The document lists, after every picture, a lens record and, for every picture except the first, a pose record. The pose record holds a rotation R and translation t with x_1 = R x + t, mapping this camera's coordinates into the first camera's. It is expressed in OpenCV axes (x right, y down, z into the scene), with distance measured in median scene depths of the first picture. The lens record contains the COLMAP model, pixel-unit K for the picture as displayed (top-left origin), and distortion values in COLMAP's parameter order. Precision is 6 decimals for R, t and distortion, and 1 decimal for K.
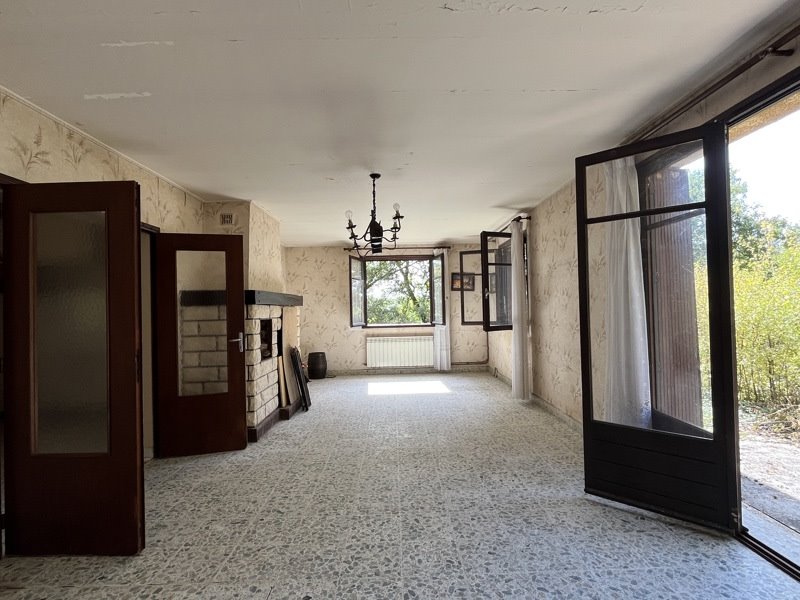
lens RADIAL K [[407.2, 0, 398.3], [0, 407.2, 299.9], [0, 0, 1]] dist [-0.001439, -0.000127]
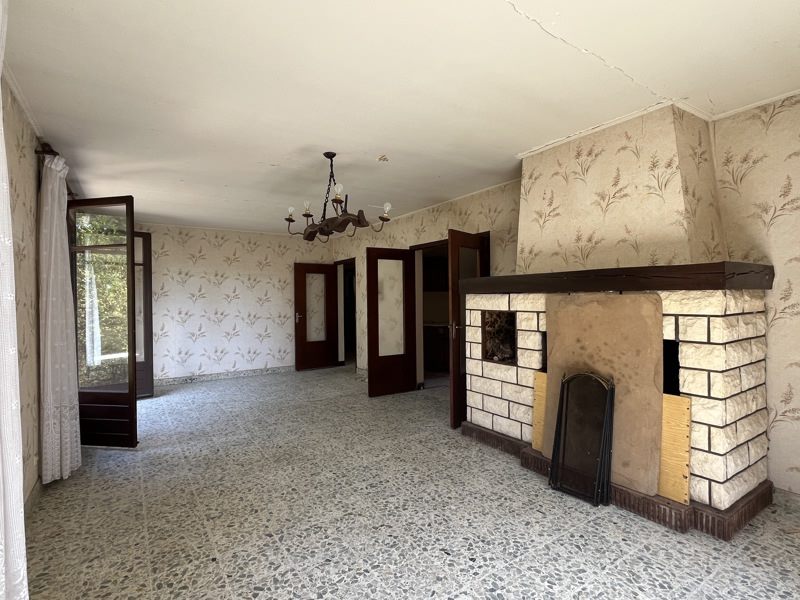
lens RADIAL K [[407.2, 0, 397.5], [0, 407.2, 299.5], [0, 0, 1]] dist [-0.001439, -0.000127]
pose [[-0.837631, 0.038626, -0.544869, 0.375036], [0.045232, 0.998976, 0.001282, 0.019522], [0.544360, -0.023571, -0.838520, 2.168720]]
